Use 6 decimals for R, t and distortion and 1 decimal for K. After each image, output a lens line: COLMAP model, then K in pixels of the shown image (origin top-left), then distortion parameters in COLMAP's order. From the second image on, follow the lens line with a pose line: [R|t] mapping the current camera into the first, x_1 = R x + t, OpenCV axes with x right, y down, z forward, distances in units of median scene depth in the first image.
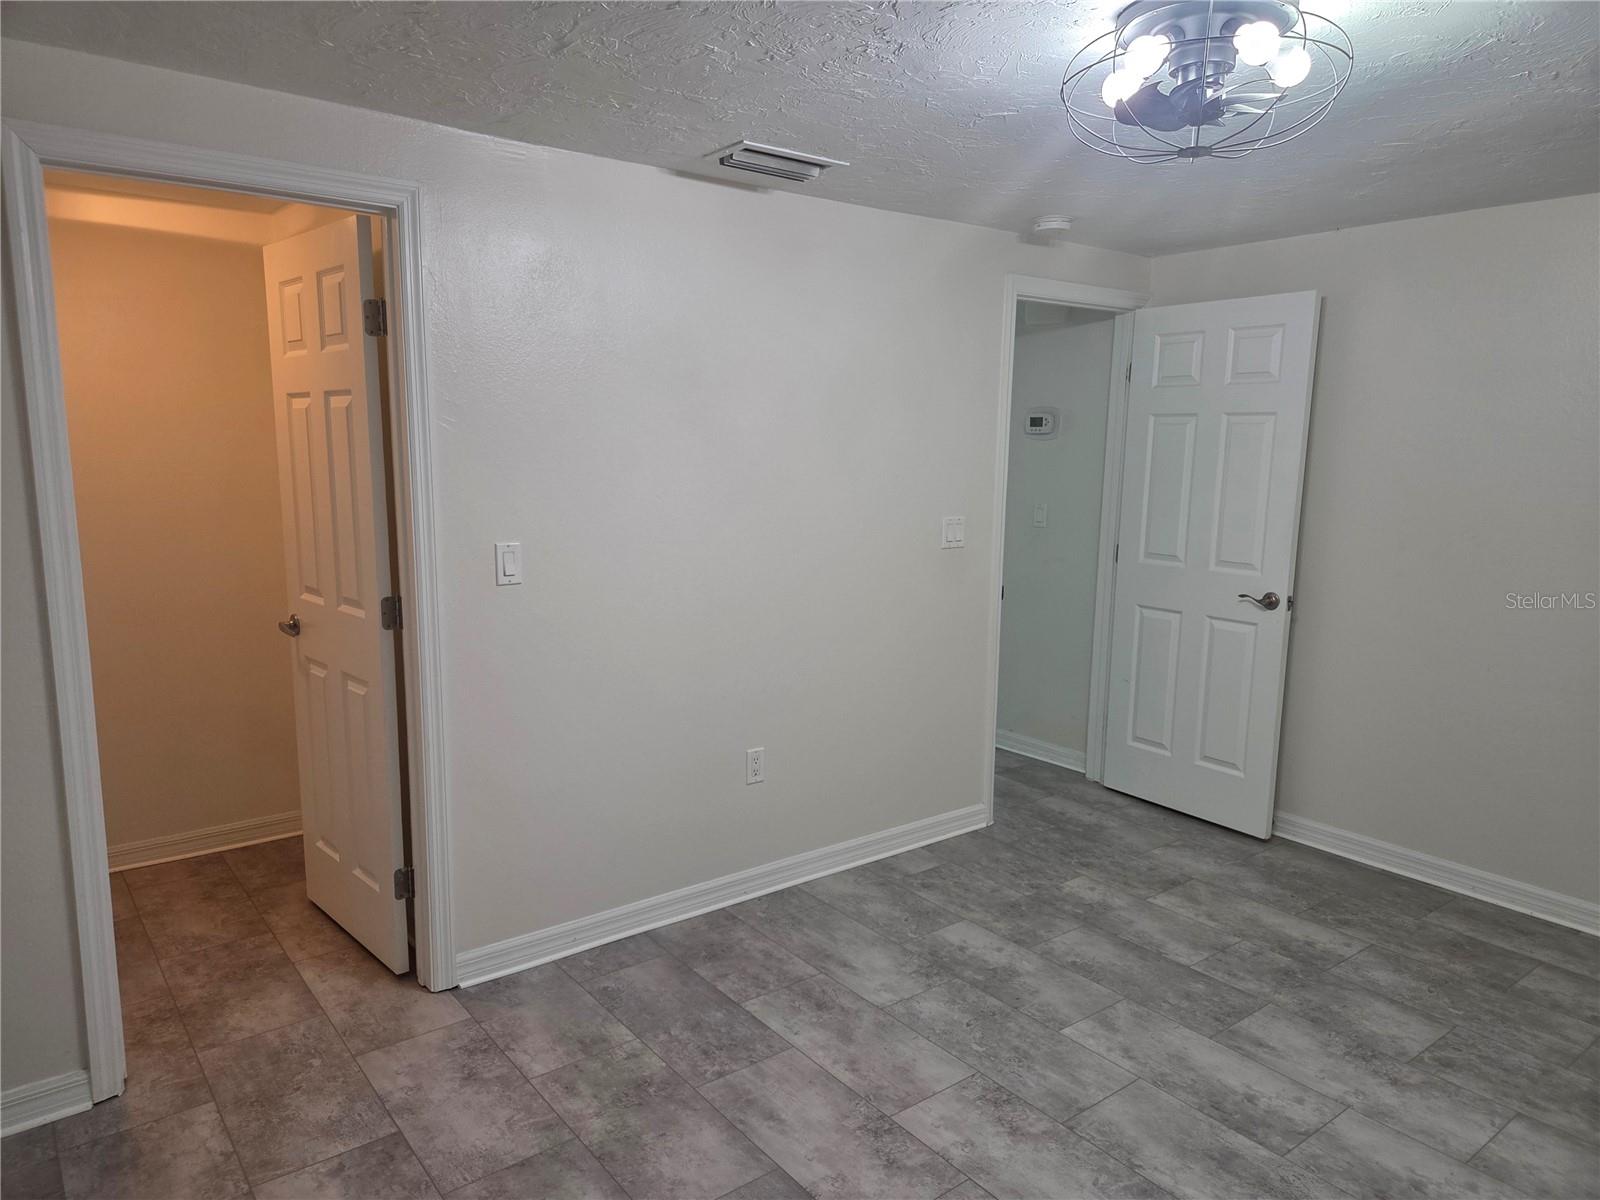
lens RADIAL K [[1072.2, 0, 797.1], [0, 1072.2, 607.2], [0, 0, 1]] dist [0.070820, -0.061071]
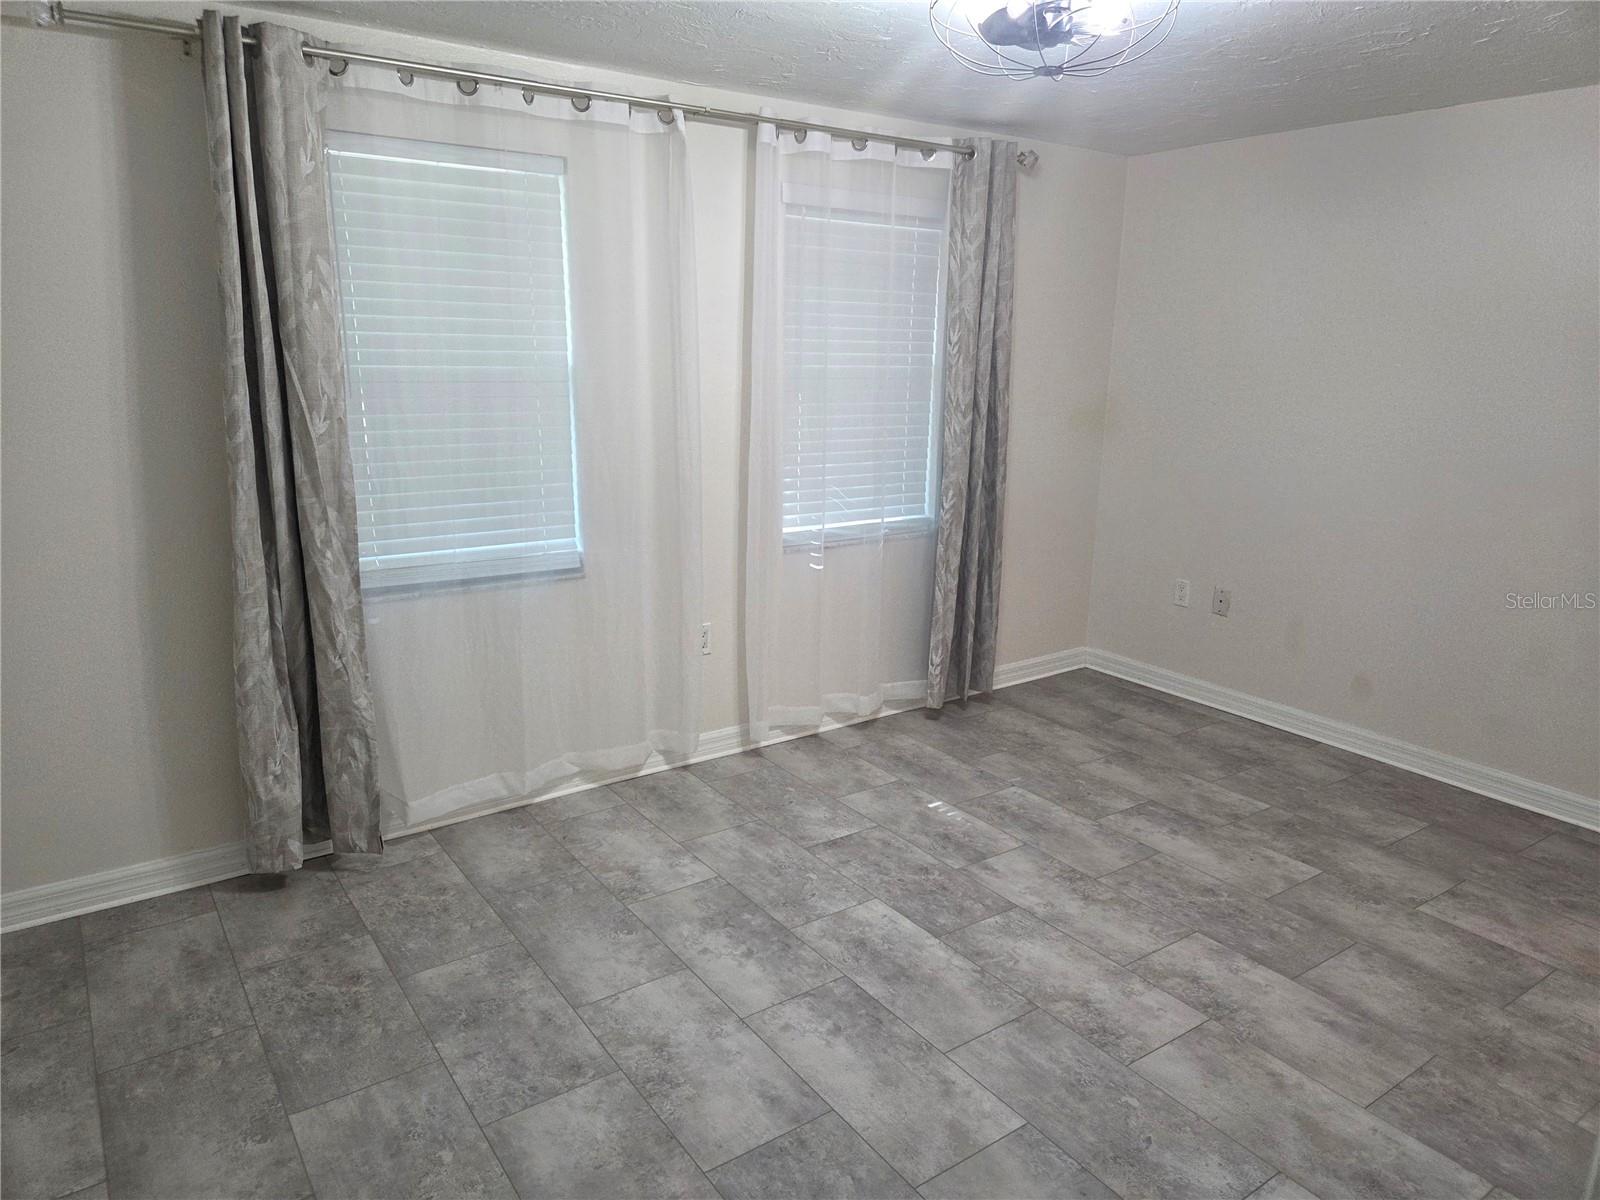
lens RADIAL K [[1072.2, 0, 804.5], [0, 1072.2, 591.3], [0, 0, 1]] dist [0.070820, -0.061071]
pose [[-0.998425, -0.037308, 0.041908, 0.396056], [-0.018488, 0.923946, 0.382075, -0.253207], [-0.052975, 0.380698, -0.923181, 1.642475]]
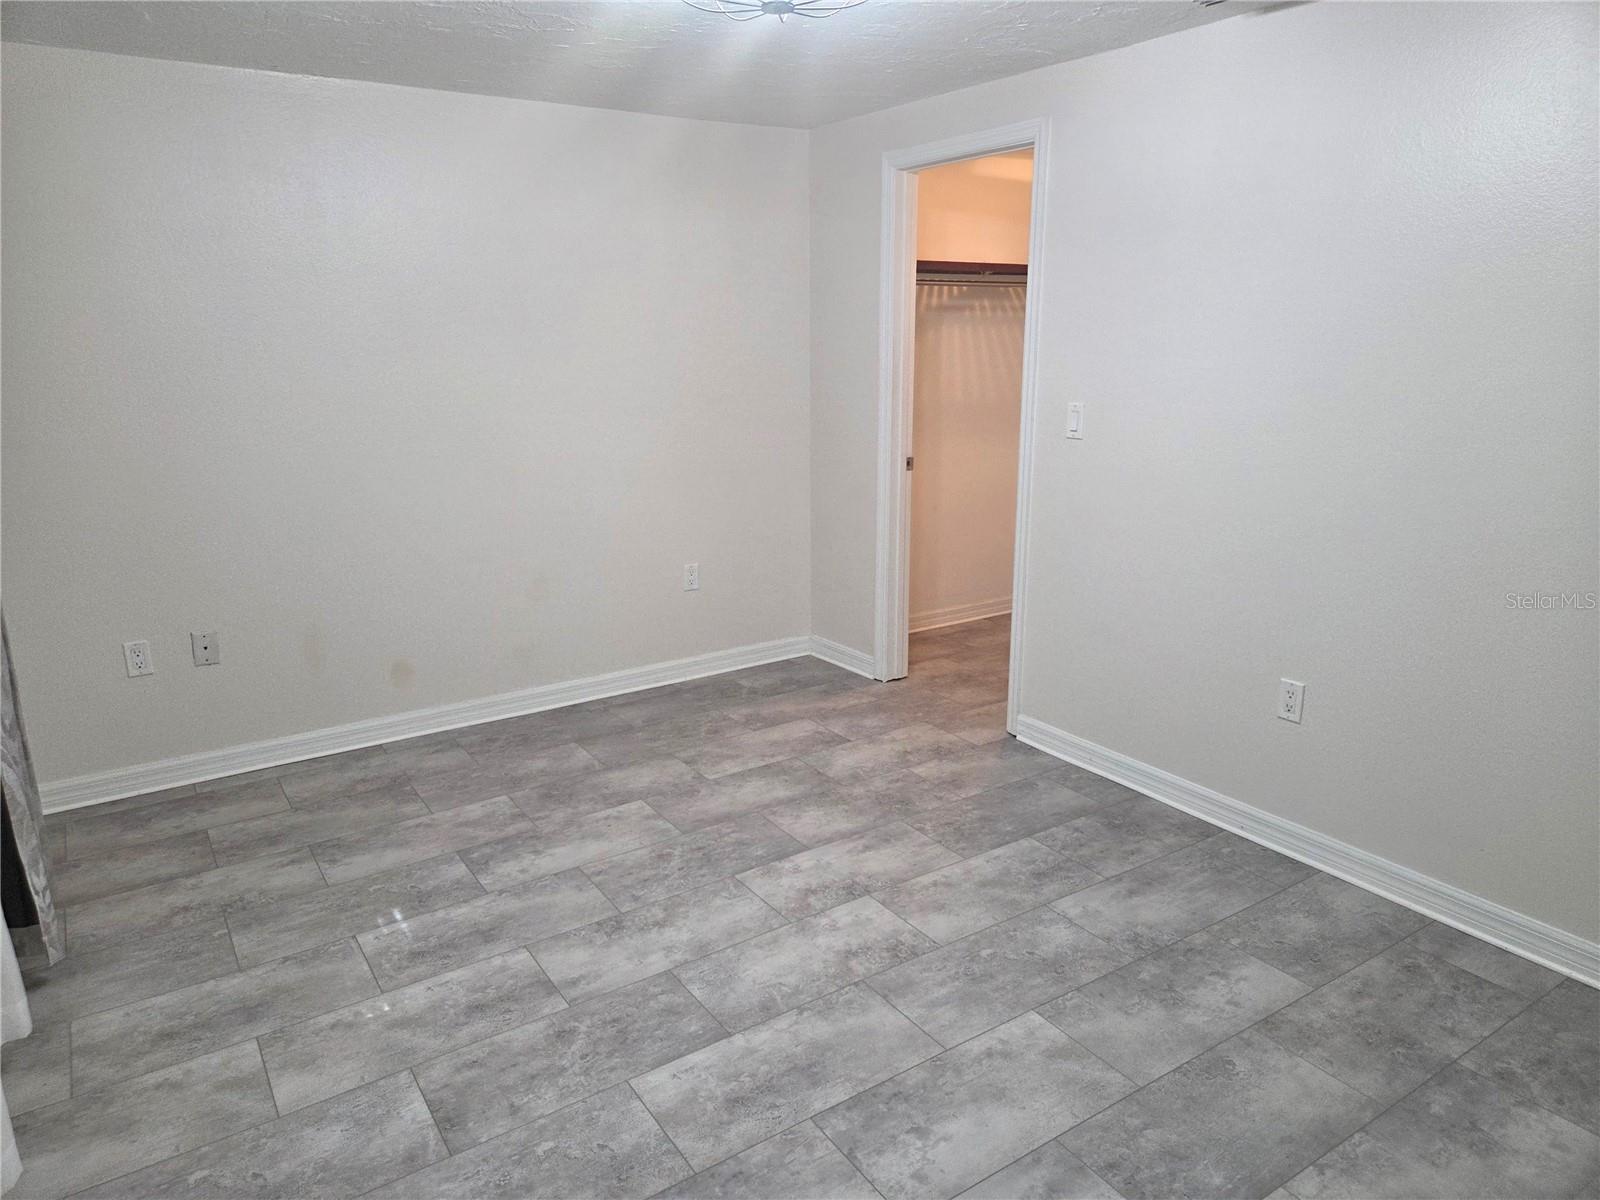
lens RADIAL K [[1072.2, 0, 793.0], [0, 1072.2, 599.5], [0, 0, 1]] dist [0.070820, -0.061071]
pose [[-0.077206, 0.233733, -0.969231, 1.054621], [-0.148165, 0.958648, 0.242983, -0.103892], [0.985944, 0.162366, -0.039383, 0.830879]]
